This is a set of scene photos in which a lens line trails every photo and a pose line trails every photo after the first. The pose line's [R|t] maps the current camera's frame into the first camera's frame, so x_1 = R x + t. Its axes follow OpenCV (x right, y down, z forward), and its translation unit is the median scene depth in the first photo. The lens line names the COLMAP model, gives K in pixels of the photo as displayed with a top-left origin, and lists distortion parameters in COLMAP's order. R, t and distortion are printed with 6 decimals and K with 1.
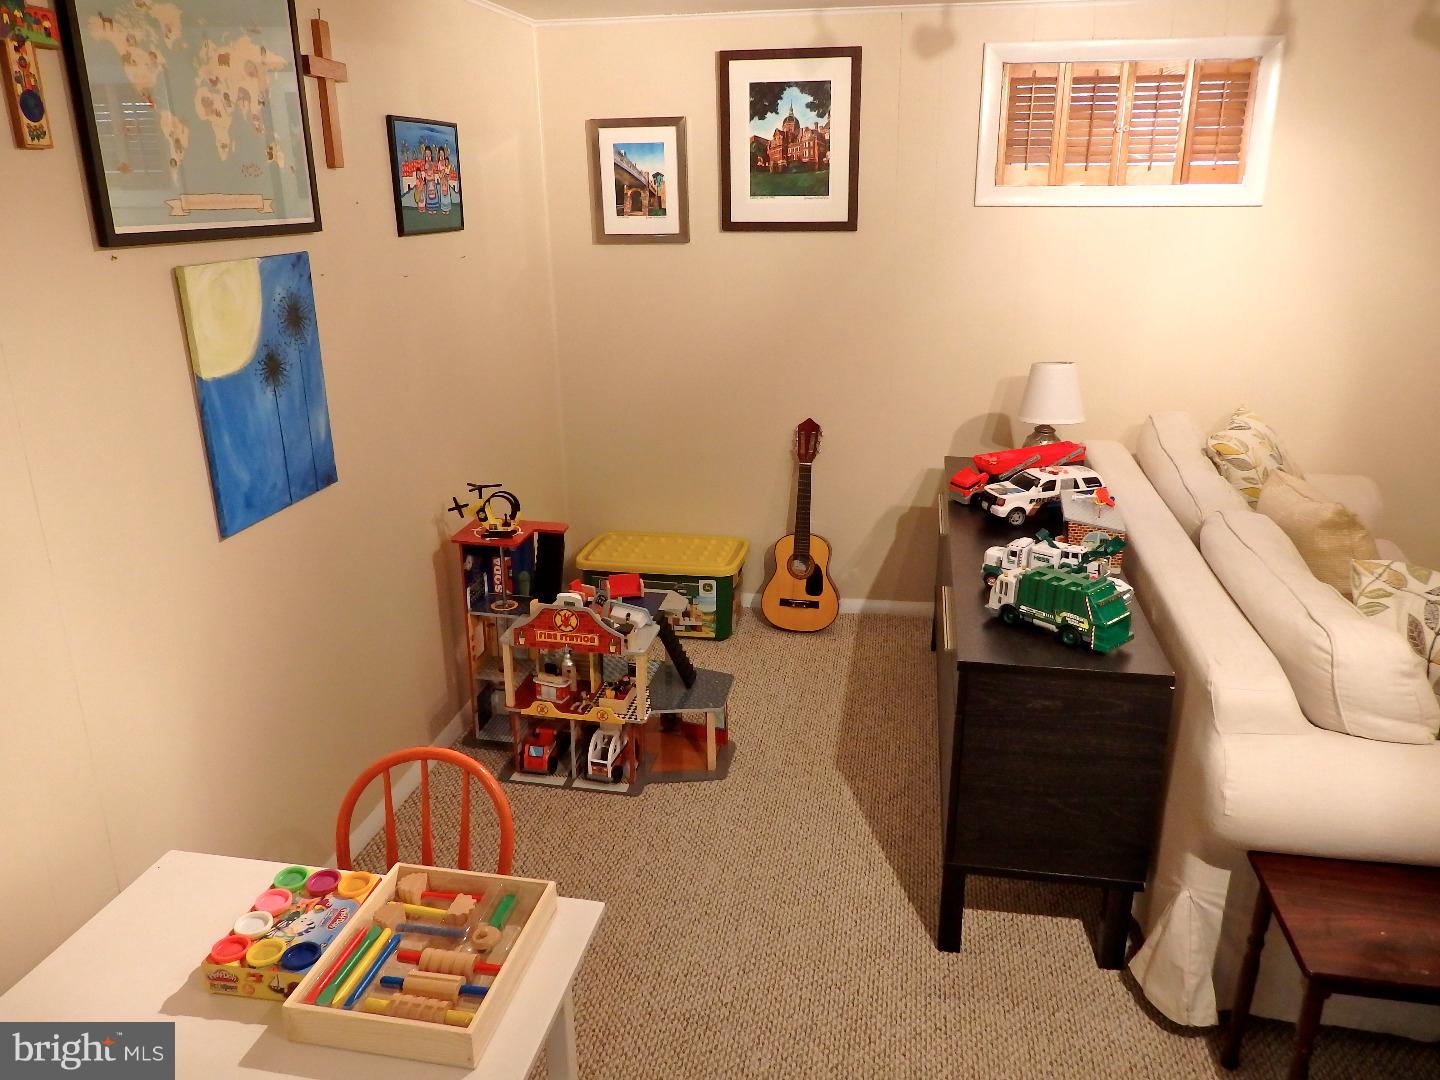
lens RADIAL K [[1060.3, 0, 724.0], [0, 1060.3, 525.6], [0, 0, 1]] dist [0.002740, 0.003823]
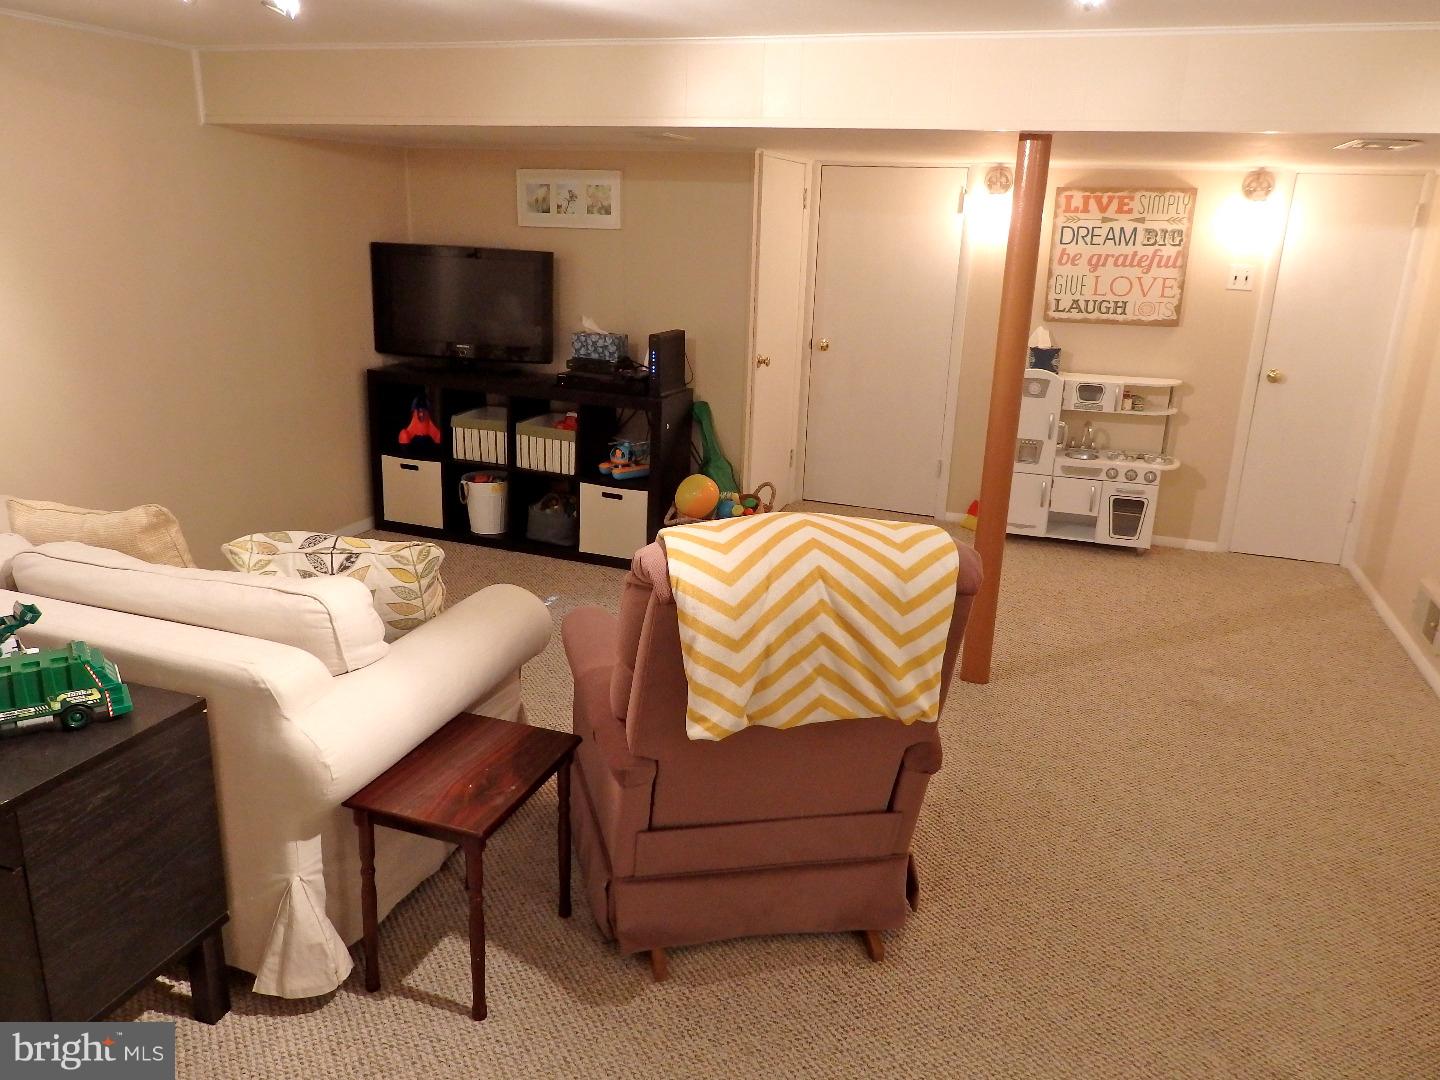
lens RADIAL K [[1060.3, 0, 724.0], [0, 1060.3, 525.6], [0, 0, 1]] dist [0.002740, 0.003823]
pose [[0.147321, -0.265796, 0.952706, -0.384194], [0.265764, 0.938431, 0.220718, -0.094234], [-0.952715, 0.220678, 0.208890, 0.285331]]
